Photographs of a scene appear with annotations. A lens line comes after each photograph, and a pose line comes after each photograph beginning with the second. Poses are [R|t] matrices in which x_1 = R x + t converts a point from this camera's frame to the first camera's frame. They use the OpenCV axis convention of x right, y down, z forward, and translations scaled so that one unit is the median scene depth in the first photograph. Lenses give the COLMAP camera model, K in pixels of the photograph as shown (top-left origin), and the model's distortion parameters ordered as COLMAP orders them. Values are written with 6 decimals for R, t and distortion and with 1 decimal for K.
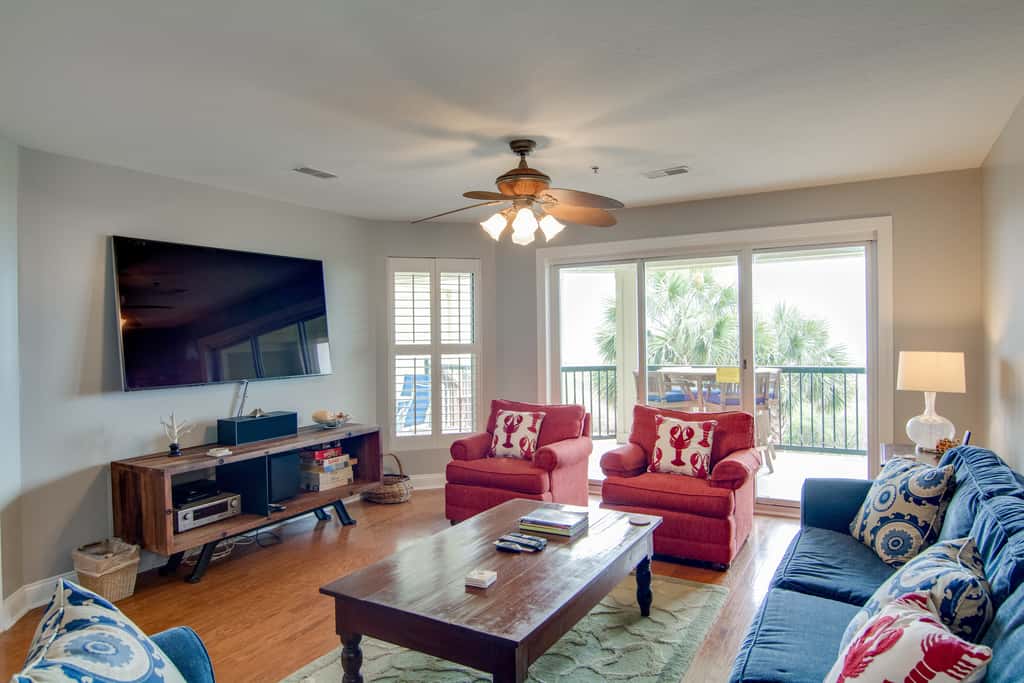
lens RADIAL K [[631.8, 0, 512.0], [0, 631.8, 341.5], [0, 0, 1]] dist [-0.005475, -0.000993]
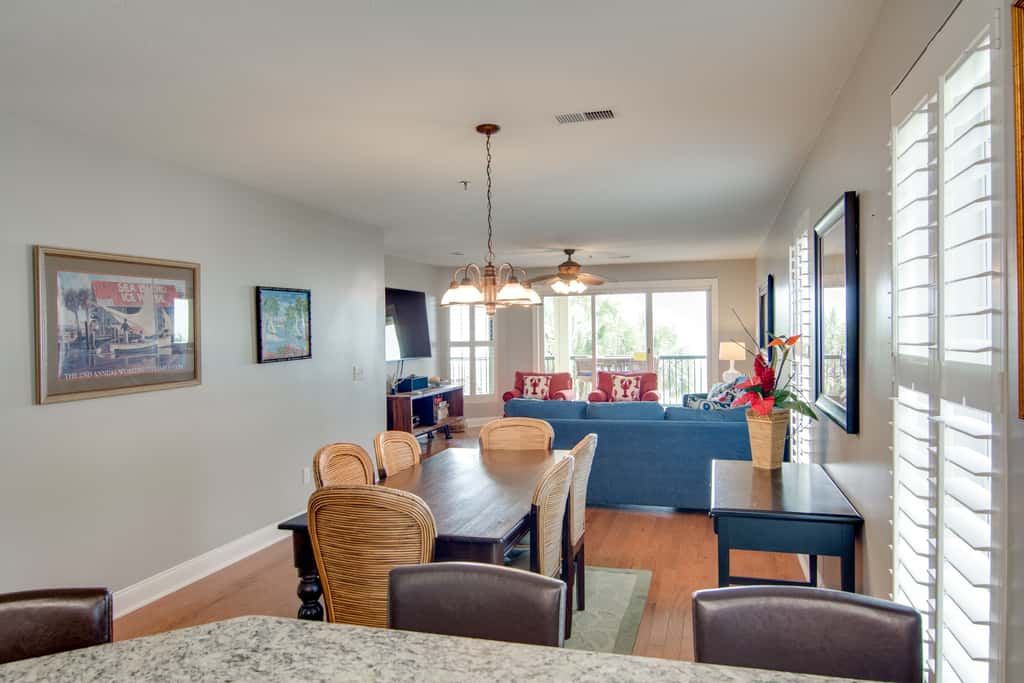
lens RADIAL K [[677.4, 0, 512.0], [0, 677.4, 341.5], [0, 0, 1]] dist [0.002015, 0.000213]
pose [[0.972915, 0.000117, 0.231163, -0.602302], [0.001119, 0.999986, -0.005213, 0.021920], [-0.231160, 0.005330, 0.972901, -1.065815]]
